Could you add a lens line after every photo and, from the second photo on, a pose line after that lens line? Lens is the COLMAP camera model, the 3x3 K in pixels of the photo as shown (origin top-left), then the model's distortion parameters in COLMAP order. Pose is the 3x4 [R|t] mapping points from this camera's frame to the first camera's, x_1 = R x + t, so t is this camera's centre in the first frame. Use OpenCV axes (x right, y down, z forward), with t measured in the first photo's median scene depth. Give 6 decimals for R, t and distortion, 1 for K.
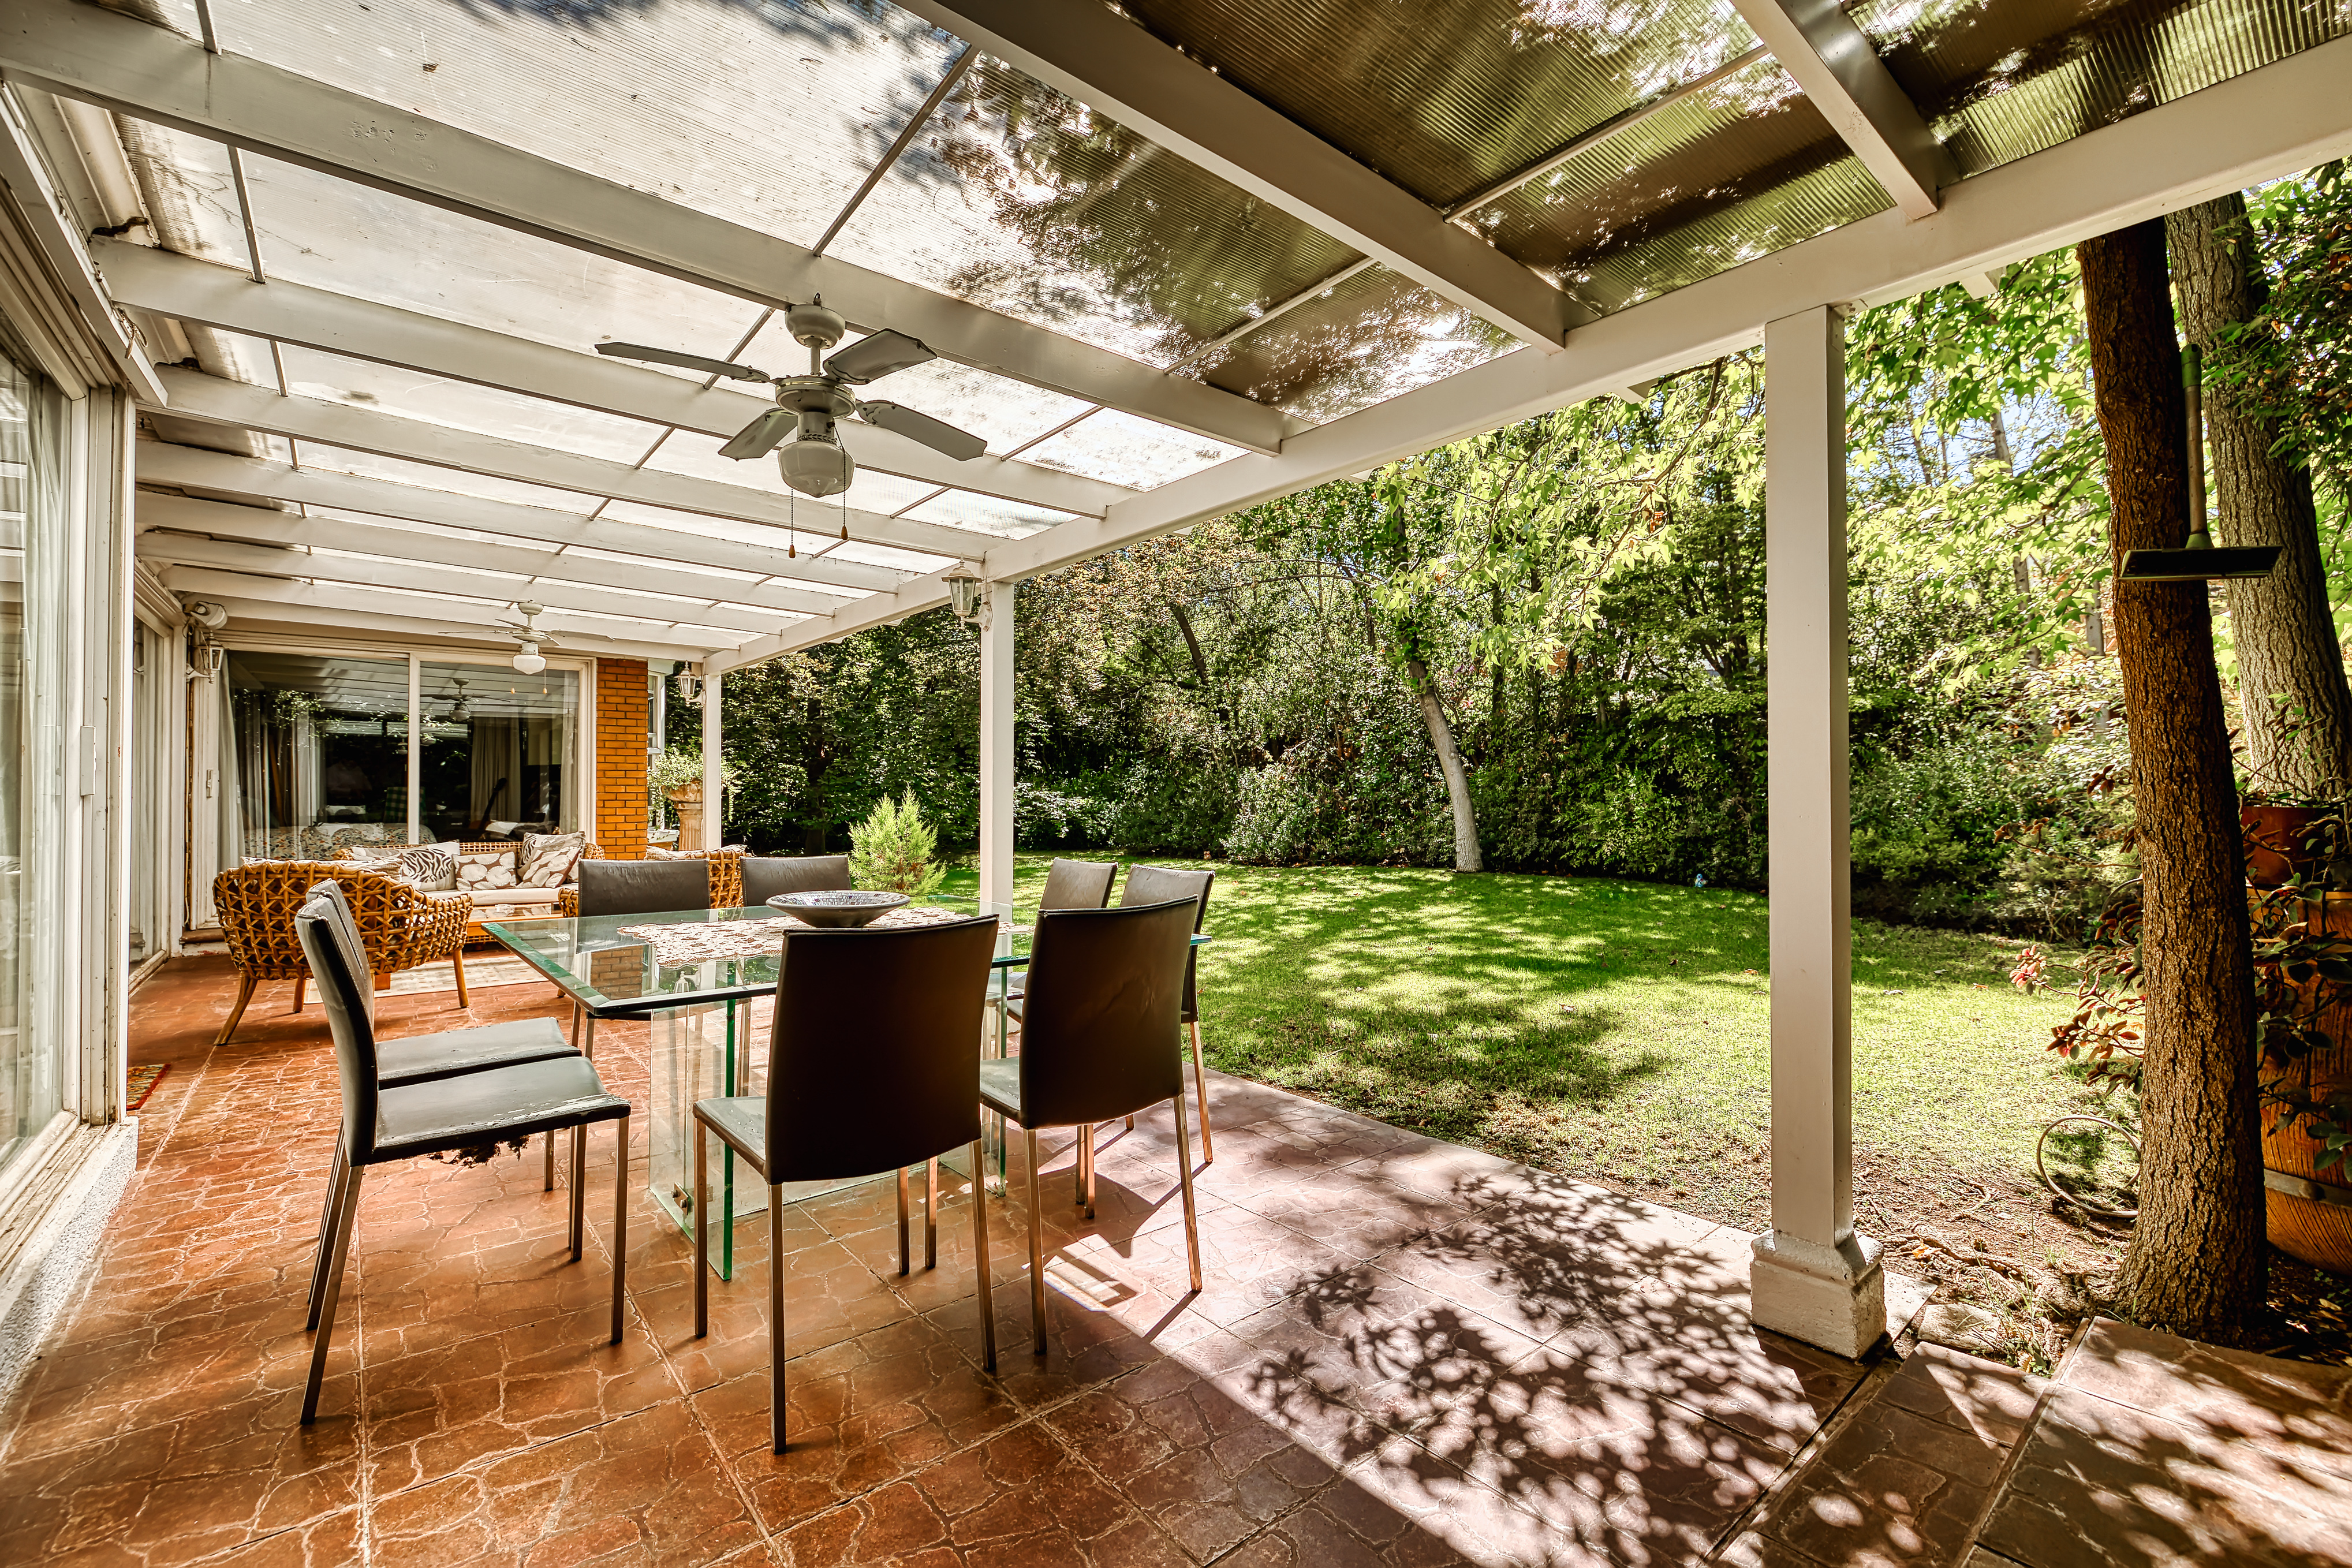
lens RADIAL K [[999.5, 0, 1176.7], [0, 999.5, 786.8], [0, 0, 1]] dist [-0.000052, -0.000581]
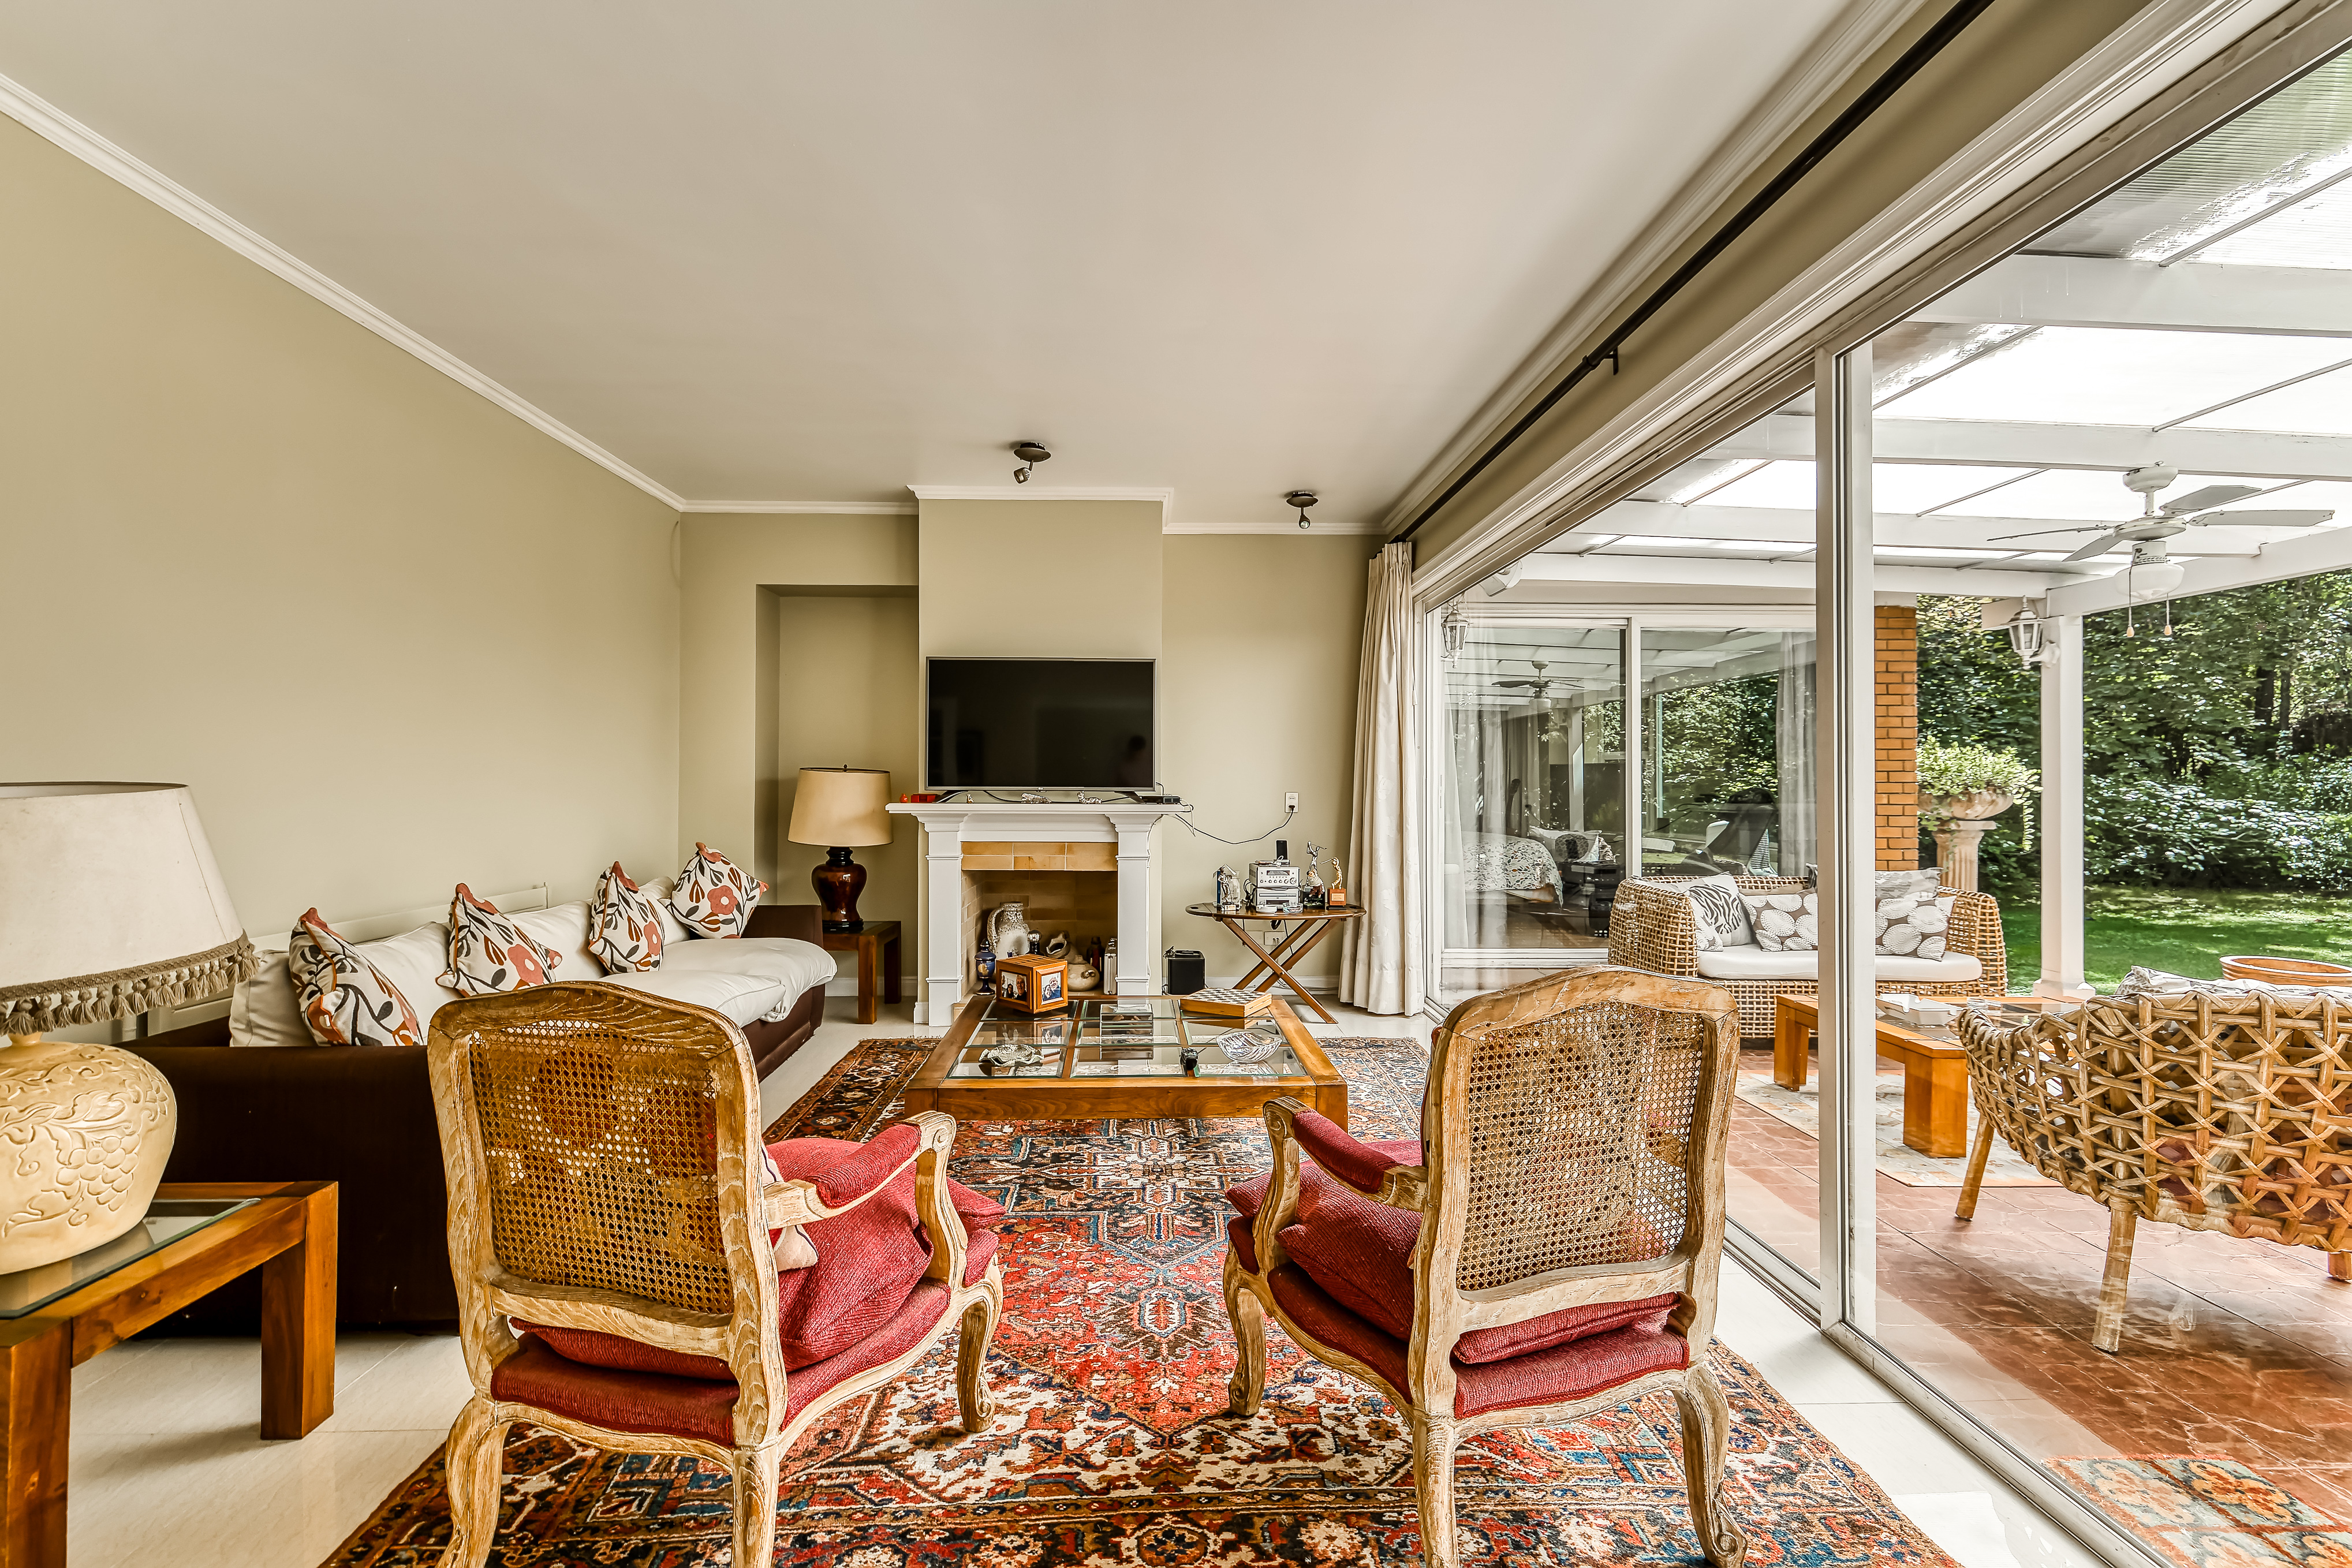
lens RADIAL K [[999.5, 0, 1170.0], [0, 999.5, 778.0], [0, 0, 1]] dist [-0.000052, -0.000581]
pose [[0.795160, -0.002741, -0.606394, -0.542287], [-0.001076, 0.999982, -0.005932, -0.008368], [0.606399, 0.005370, 0.795142, 0.173377]]
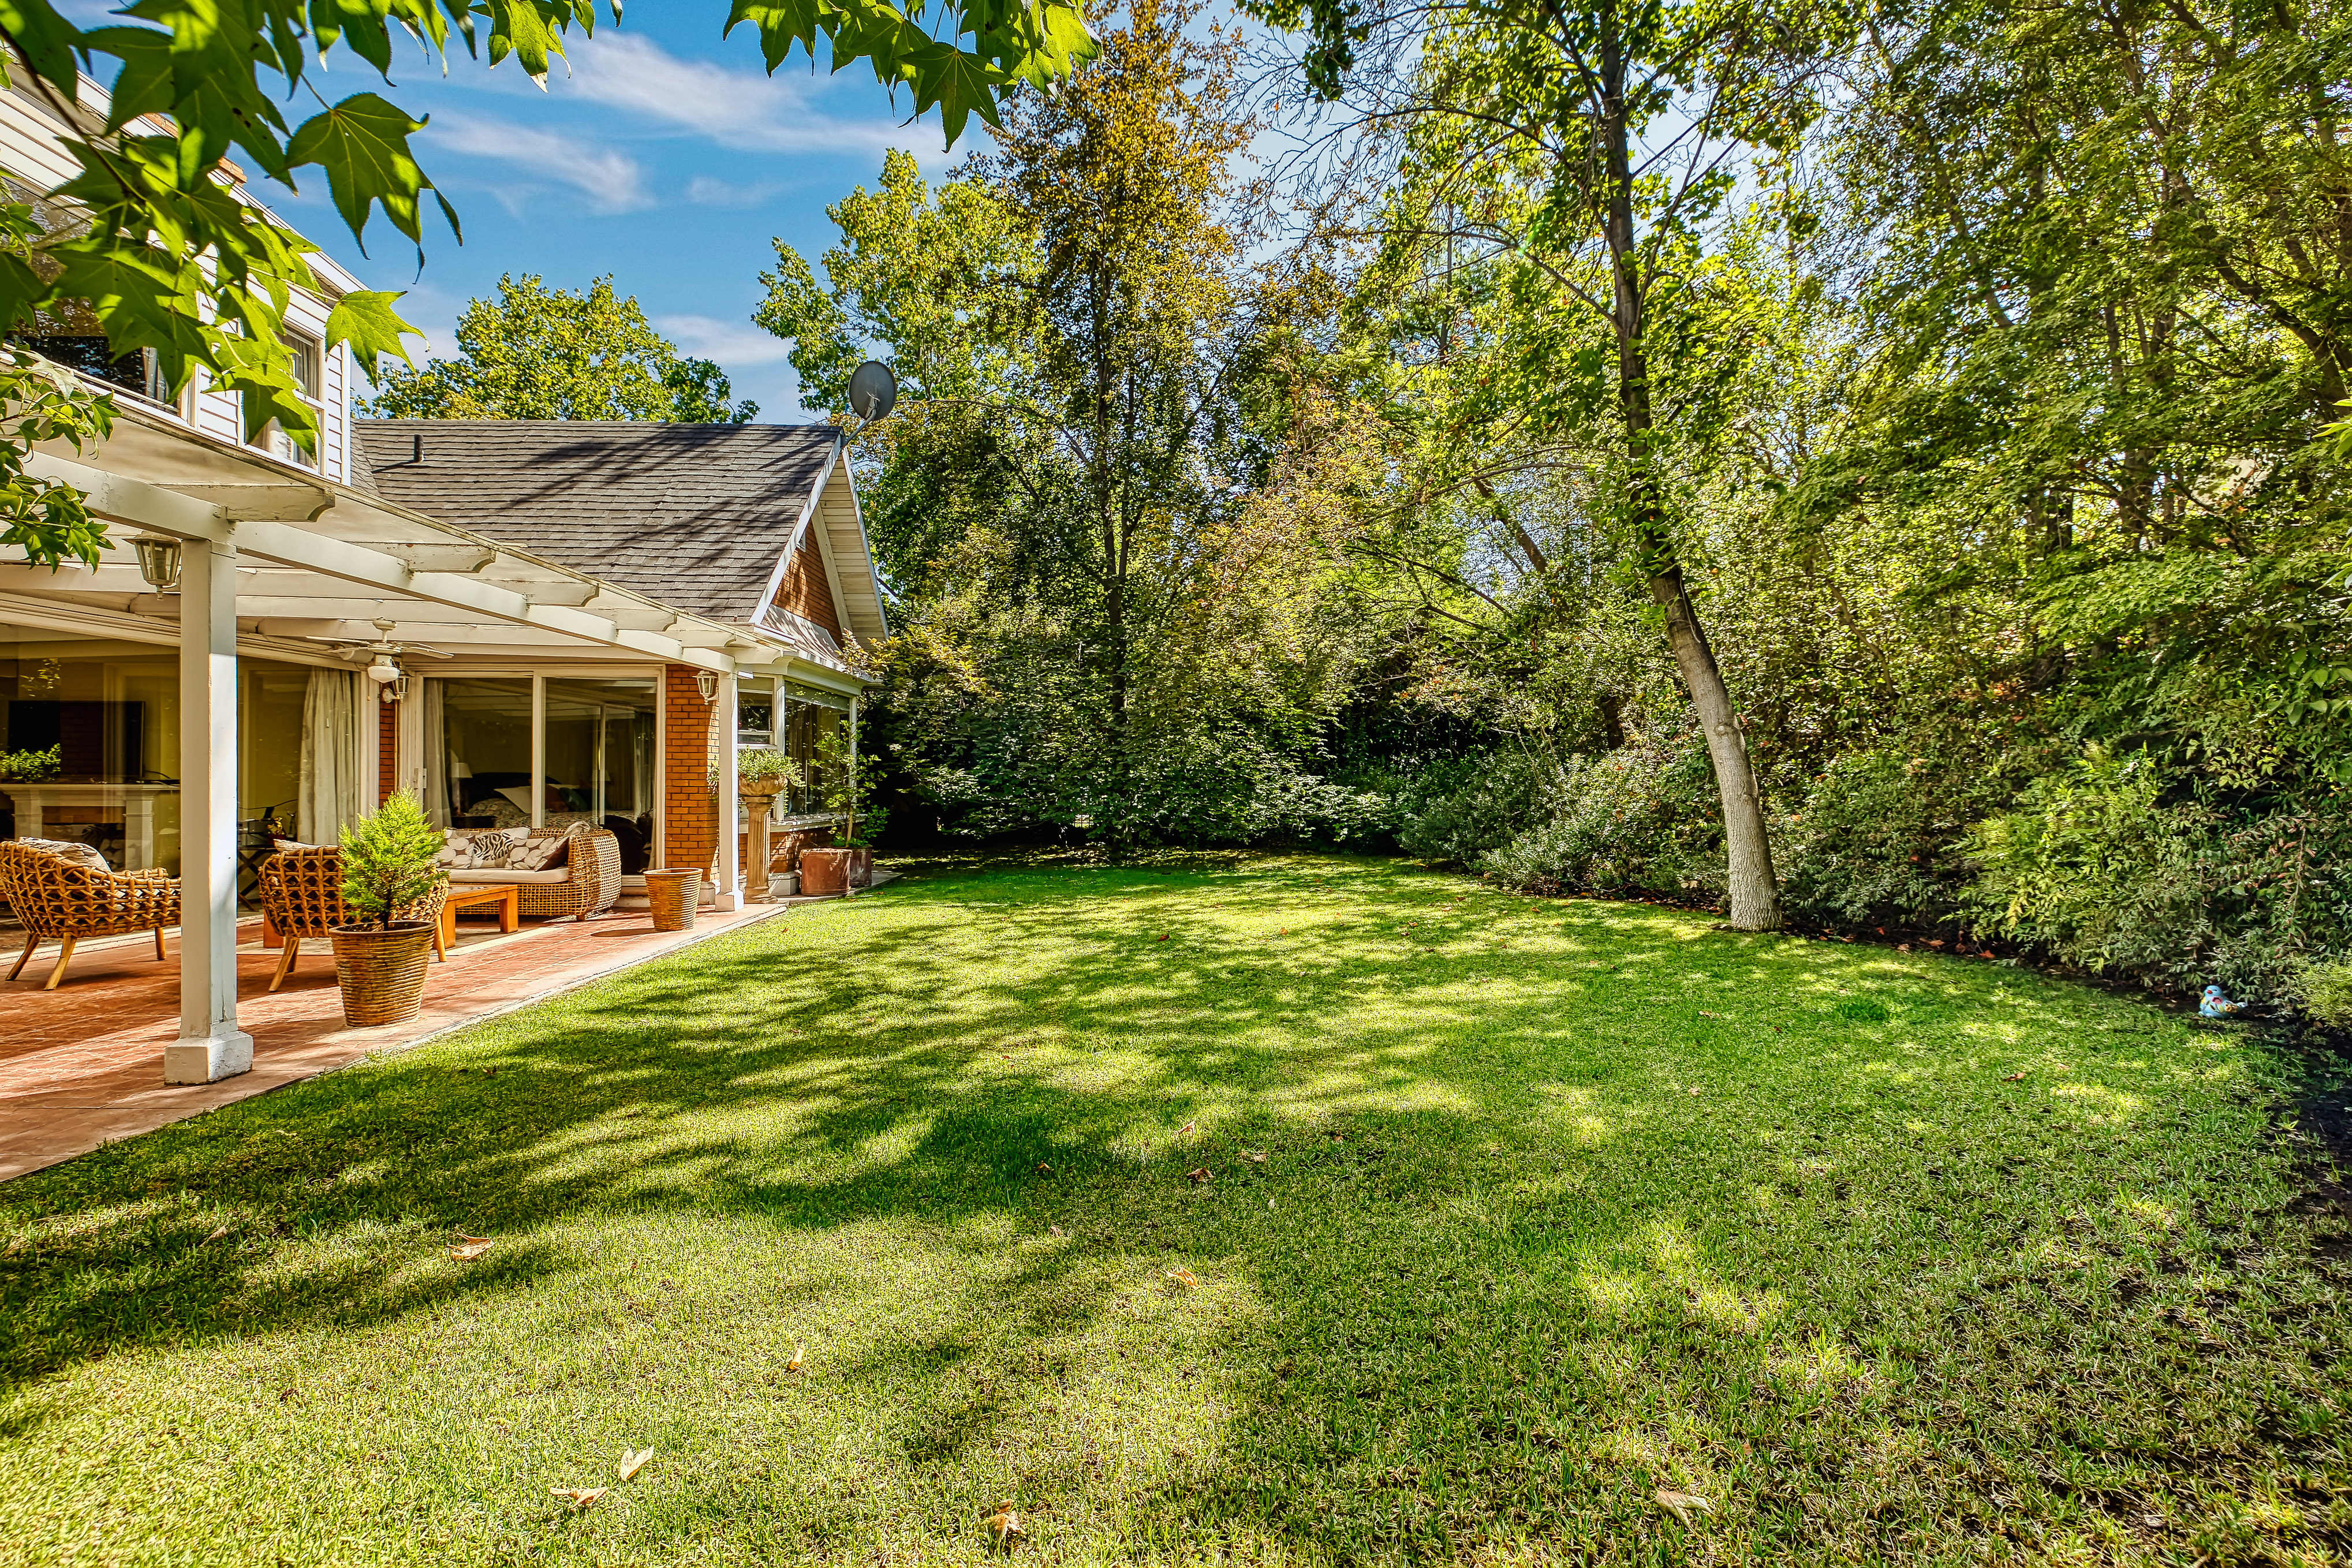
lens RADIAL K [[999.5, 0, 1170.9], [0, 999.5, 773.2], [0, 0, 1]] dist [-0.000052, -0.000581]
pose [[0.790515, -0.003250, -0.612434, 0.536873], [-0.000254, 0.999984, -0.005634, -0.002831], [0.612443, 0.004609, 0.790501, 0.472388]]
